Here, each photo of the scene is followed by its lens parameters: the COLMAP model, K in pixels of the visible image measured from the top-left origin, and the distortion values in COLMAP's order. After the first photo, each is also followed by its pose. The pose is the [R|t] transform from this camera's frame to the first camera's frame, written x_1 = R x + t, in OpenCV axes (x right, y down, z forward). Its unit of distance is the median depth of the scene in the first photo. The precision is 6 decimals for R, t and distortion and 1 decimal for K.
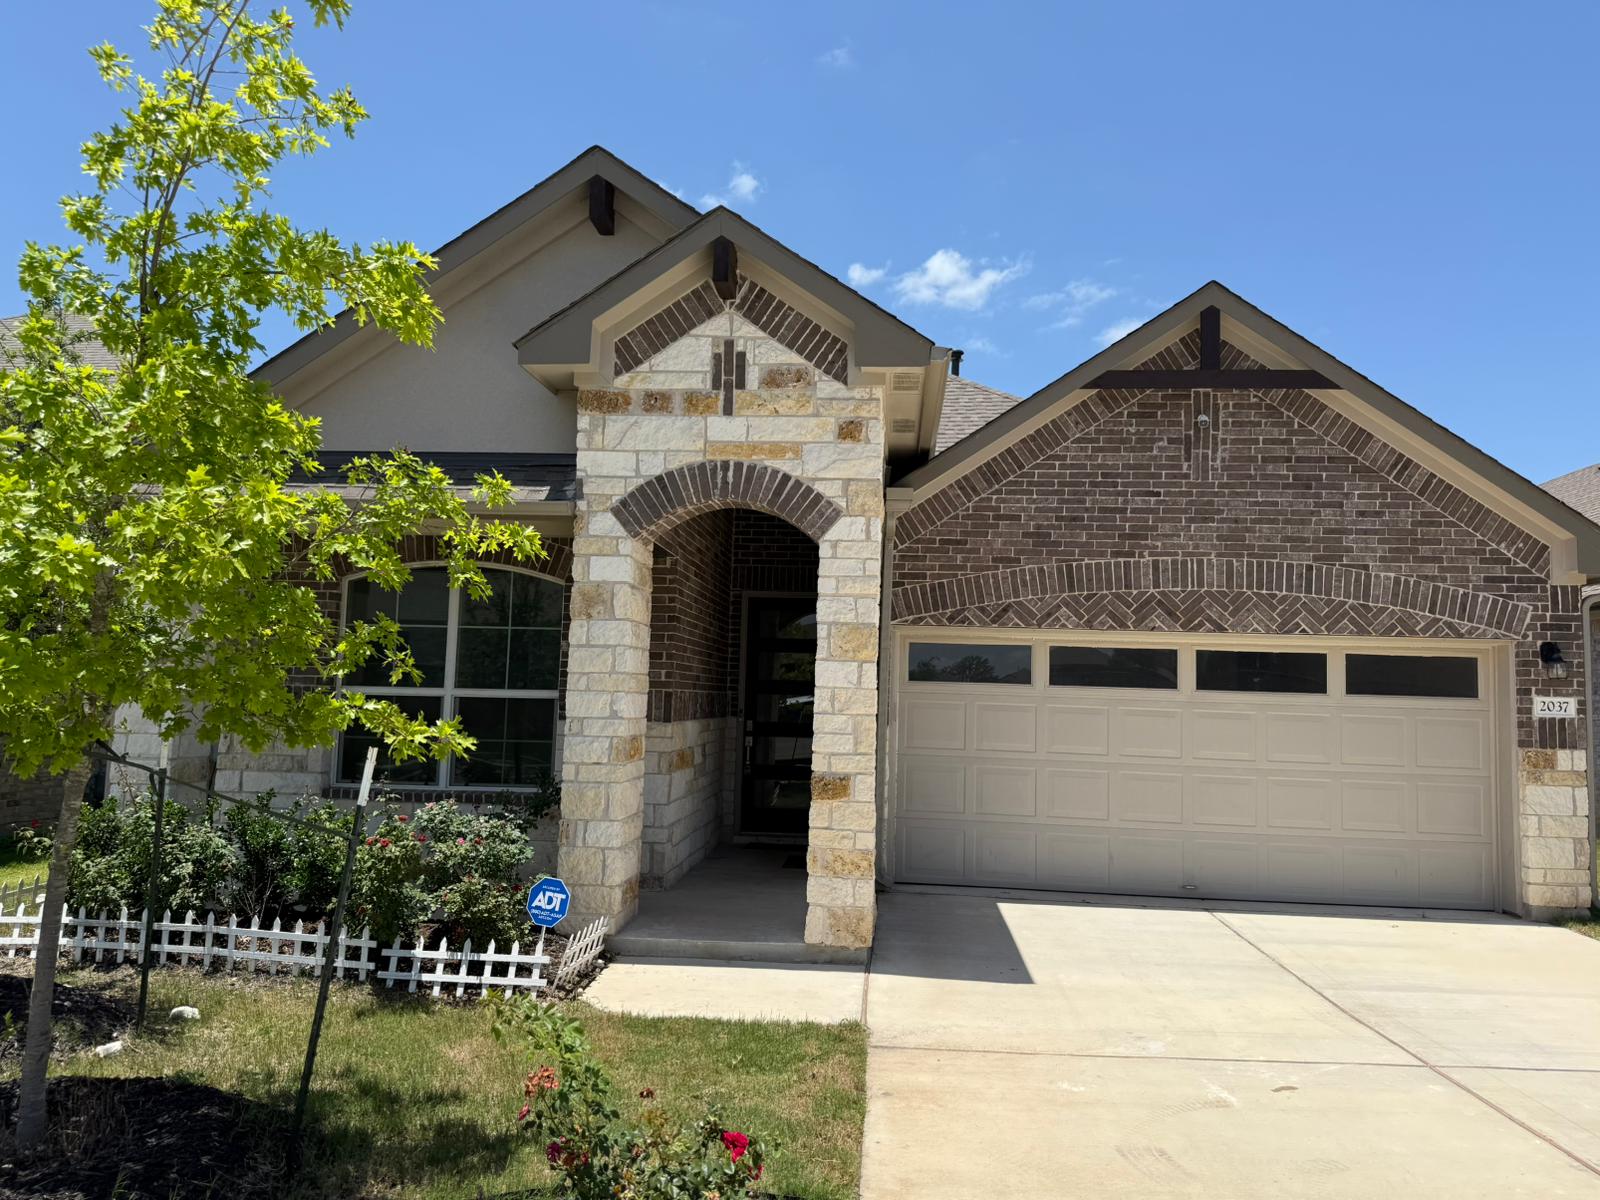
lens RADIAL K [[1207.8, 0, 800.0], [0, 1207.8, 600.0], [0, 0, 1]] dist [0.001834, -0.000915]
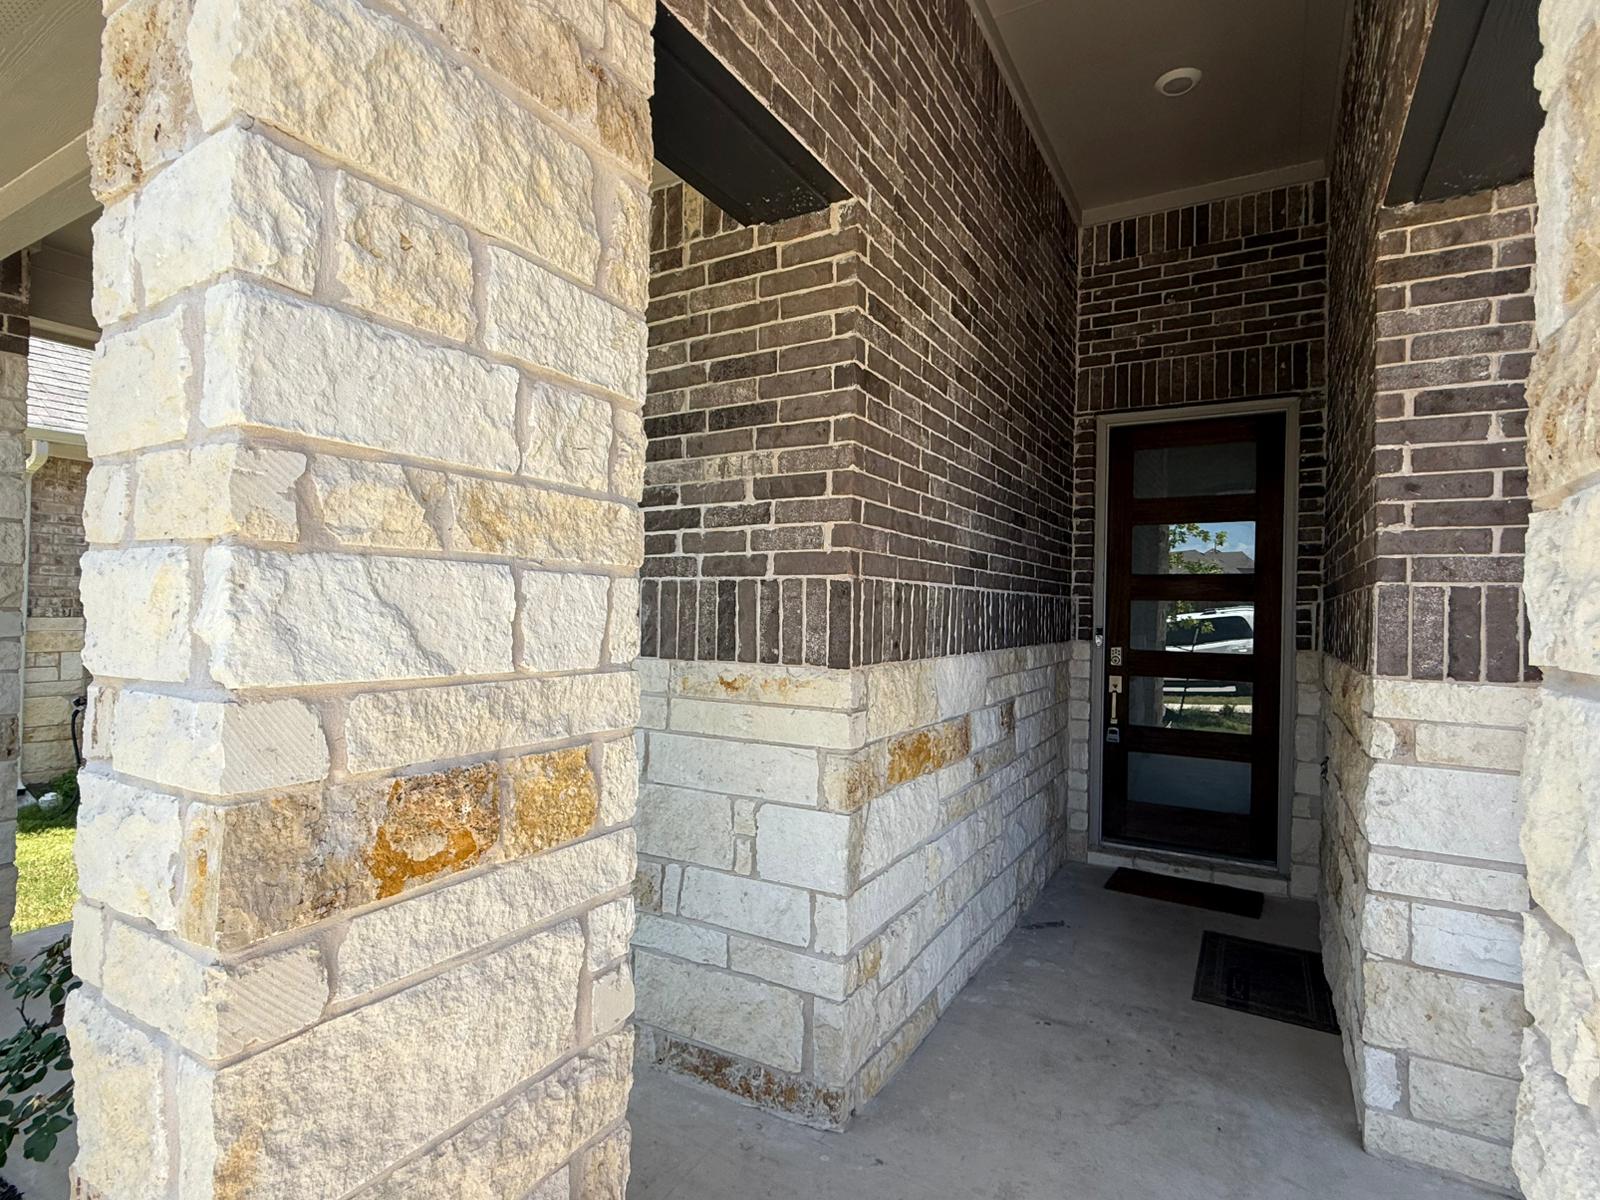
lens RADIAL K [[800.0, 0, 800.0], [0, 800.0, 600.0], [0, 0, 1]] dist [0.015845, -0.000136]
pose [[0.903503, -0.013922, -0.428356, -0.015050], [0.039421, 0.997935, 0.050714, 0.055083], [0.426765, -0.062706, 0.902186, 0.625309]]
